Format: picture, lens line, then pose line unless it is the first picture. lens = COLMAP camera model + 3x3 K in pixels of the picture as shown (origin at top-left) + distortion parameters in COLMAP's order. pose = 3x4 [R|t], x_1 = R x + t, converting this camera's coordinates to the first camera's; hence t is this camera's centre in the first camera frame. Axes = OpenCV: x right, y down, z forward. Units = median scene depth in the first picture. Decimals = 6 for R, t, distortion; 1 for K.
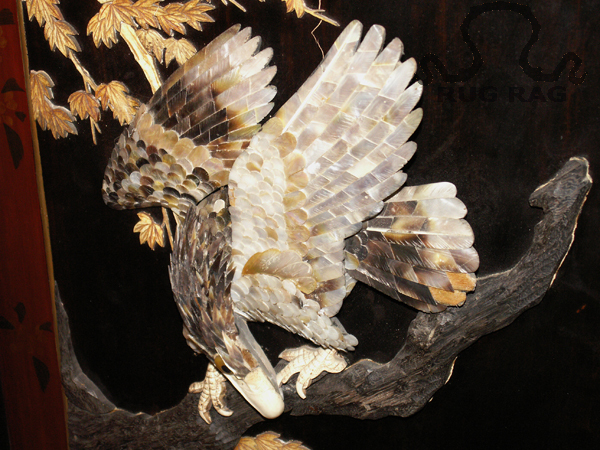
lens RADIAL K [[1086.3, 0, 300.1], [0, 1086.3, 225.0], [0, 0, 1]] dist [-0.165453, 0.000000]
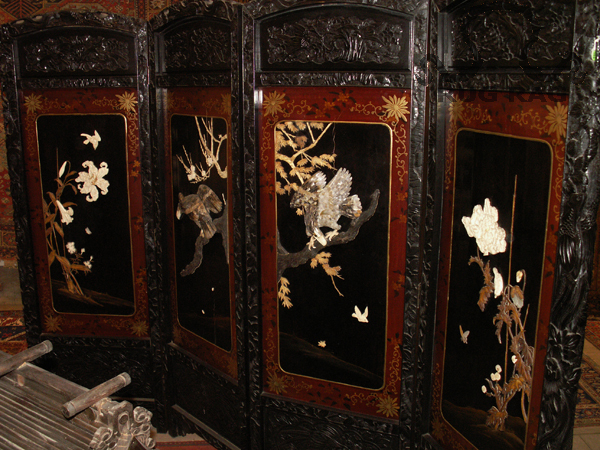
lens RADIAL K [[613.3, 0, 300.3], [0, 613.3, 225.0], [0, 0, 1]] dist [-0.001584, 0.000000]
pose [[0.998349, -0.007372, 0.056971, -0.325325], [0.018722, 0.979340, -0.201351, 0.707241], [-0.054309, 0.202085, 0.977861, -2.002931]]
